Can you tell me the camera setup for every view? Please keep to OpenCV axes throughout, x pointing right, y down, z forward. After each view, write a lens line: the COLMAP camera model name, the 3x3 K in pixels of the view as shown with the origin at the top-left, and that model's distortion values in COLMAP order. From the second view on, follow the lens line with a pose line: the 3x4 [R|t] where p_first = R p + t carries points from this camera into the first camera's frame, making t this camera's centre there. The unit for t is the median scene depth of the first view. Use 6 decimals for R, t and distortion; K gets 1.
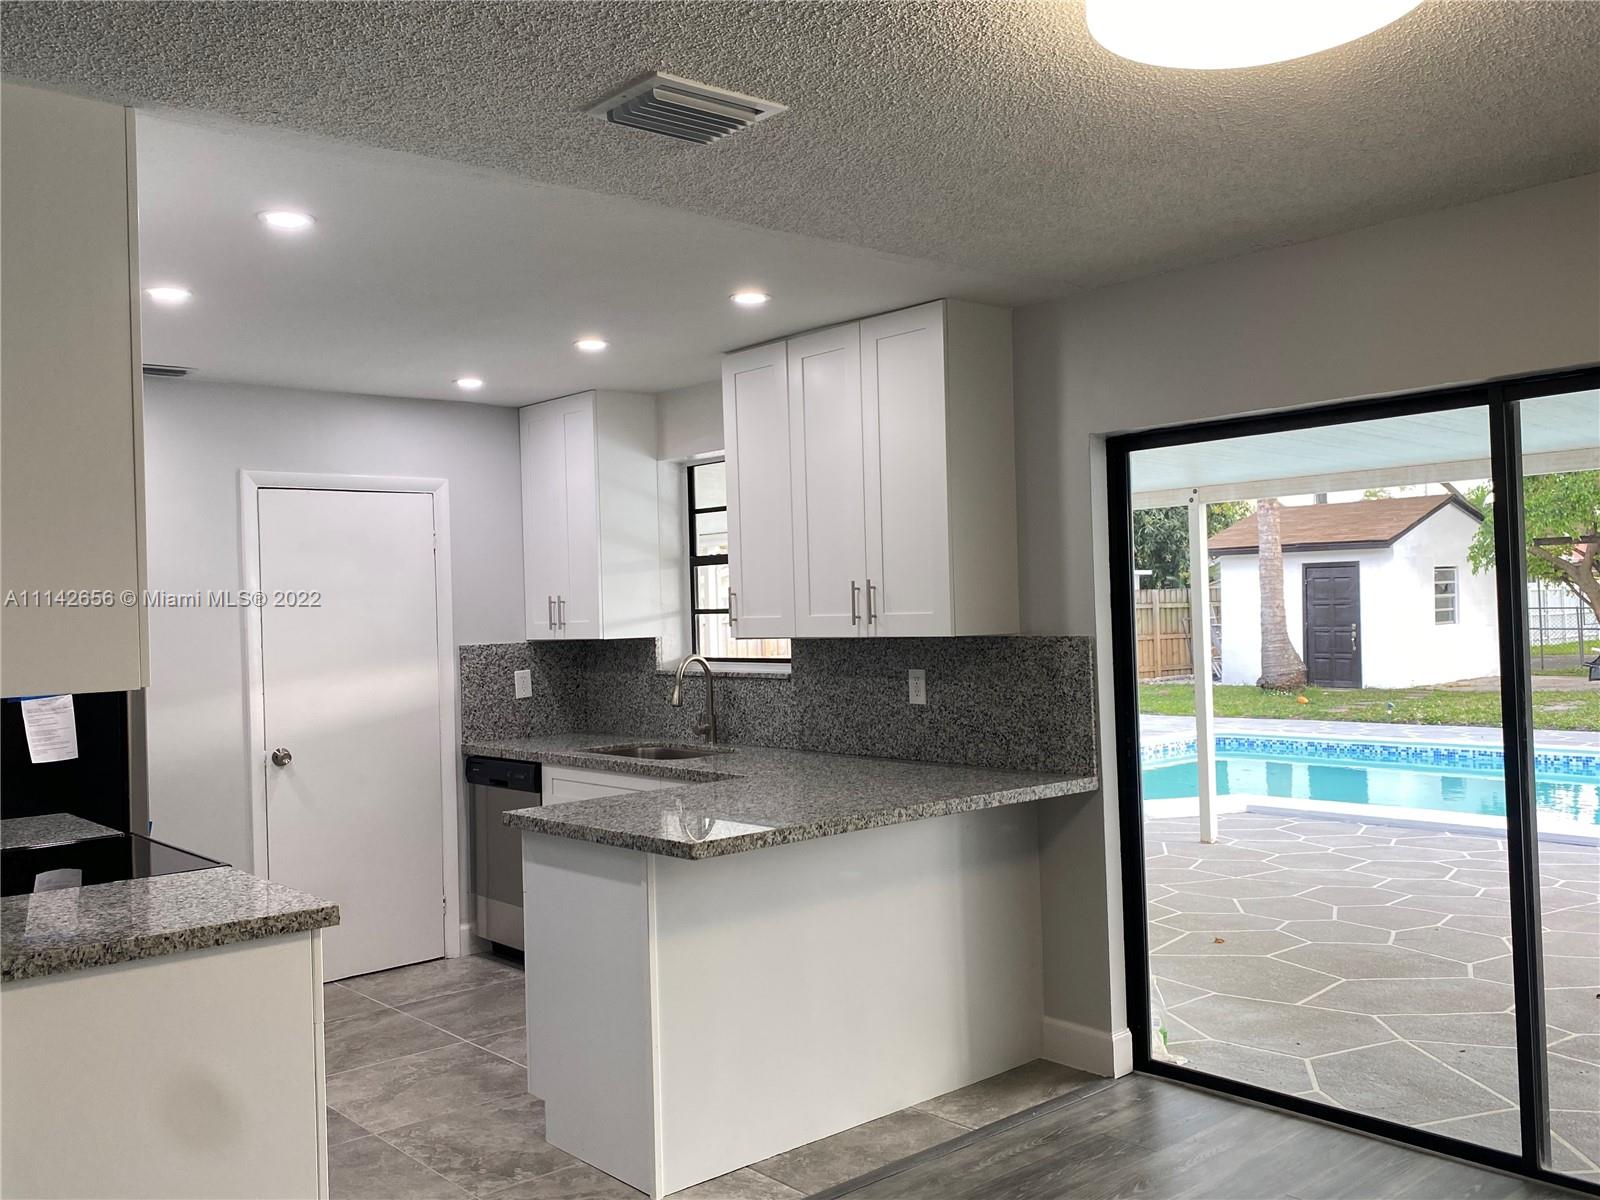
lens RADIAL K [[1387.6, 0, 799.9], [0, 1387.6, 594.1], [0, 0, 1]] dist [0.034694, -0.001838]
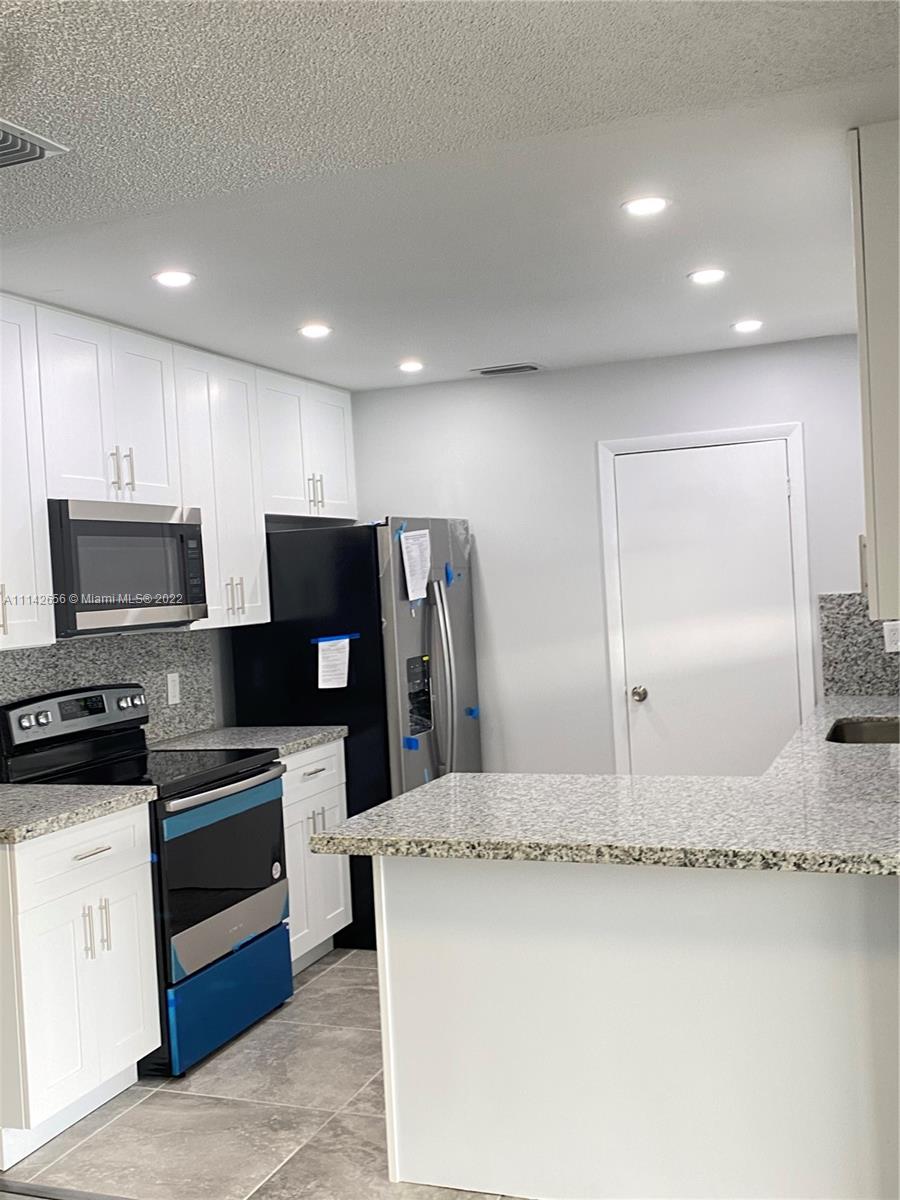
lens RADIAL K [[1237.1, 0, 445.3], [0, 1237.1, 606.7], [0, 0, 1]] dist [0.059153, 0.000000]
pose [[0.458238, 0.027187, -0.888414, 0.446039], [0.047279, 0.997371, 0.054907, -0.015622], [0.887571, -0.067164, 0.455748, 0.418912]]
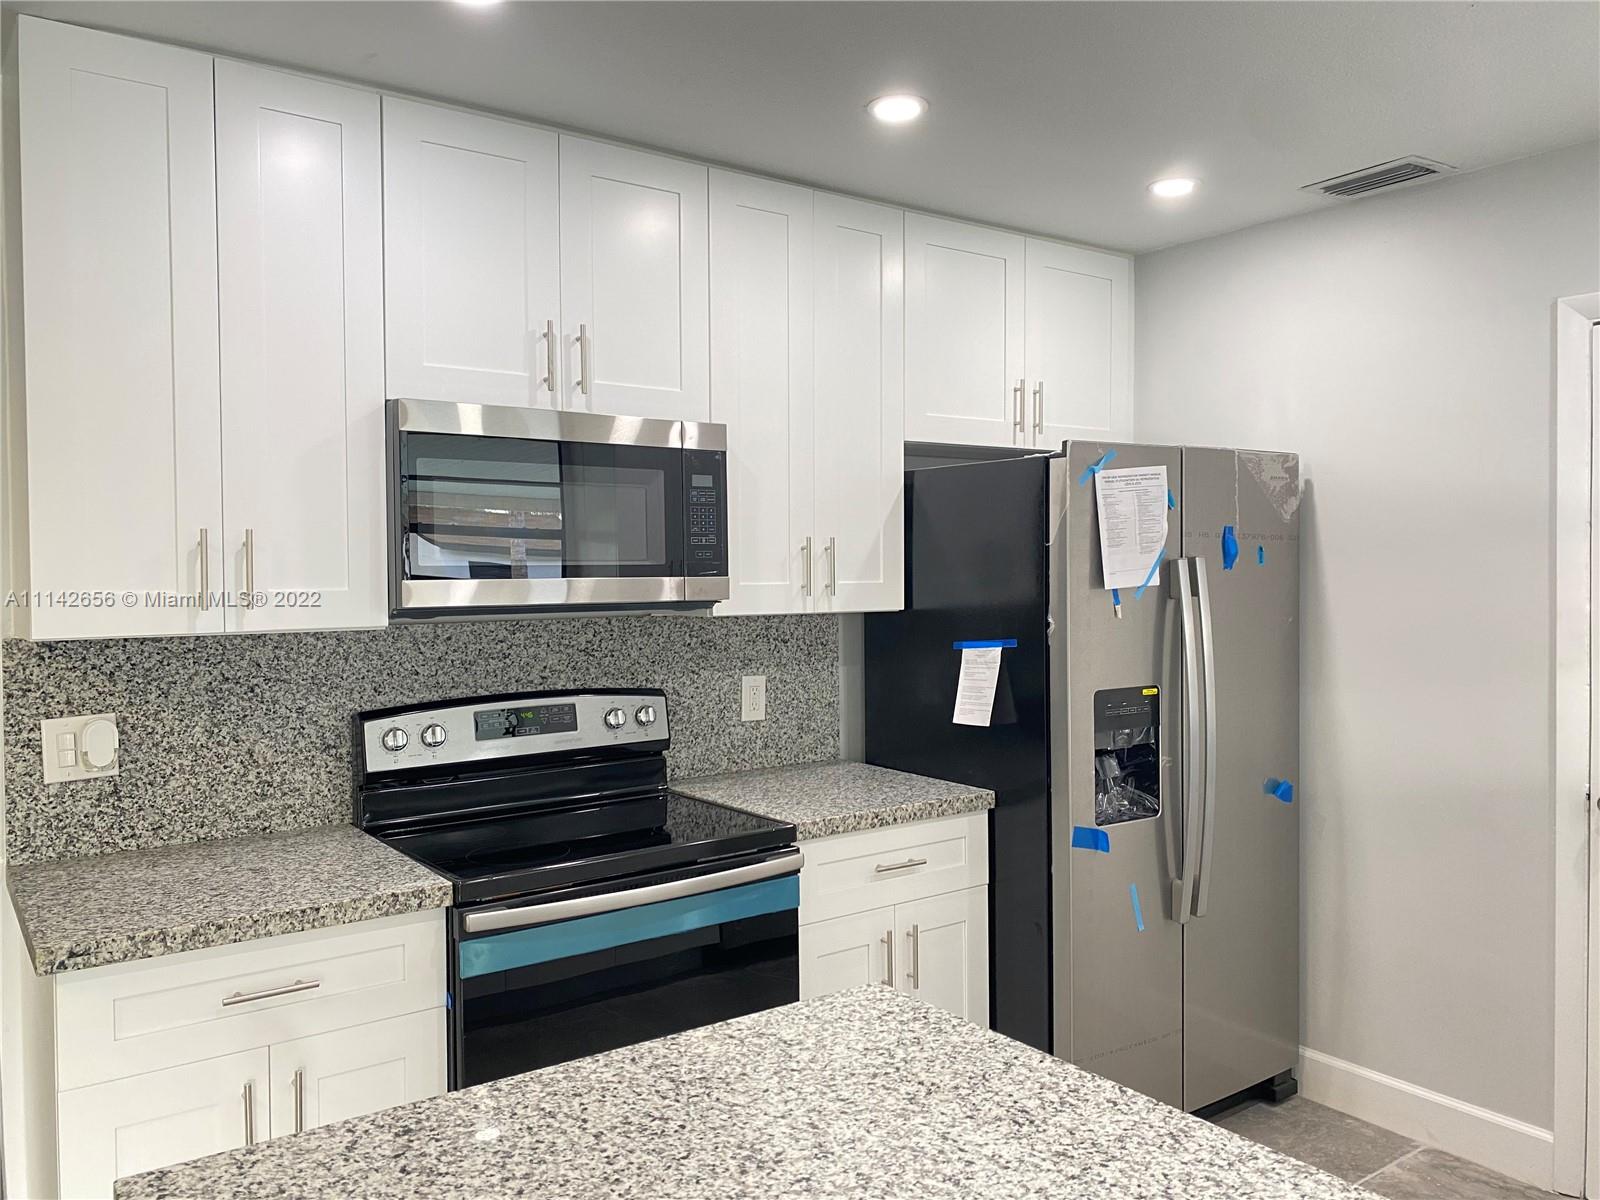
lens RADIAL K [[1245.8, 0, 806.0], [0, 1245.8, 586.2], [0, 0, 1]] dist [0.048829, -0.040727]
pose [[-0.091407, 0.053253, -0.994389, 0.156336], [0.017526, 0.998500, 0.051862, -0.002138], [0.995659, -0.012687, -0.092204, 0.736130]]
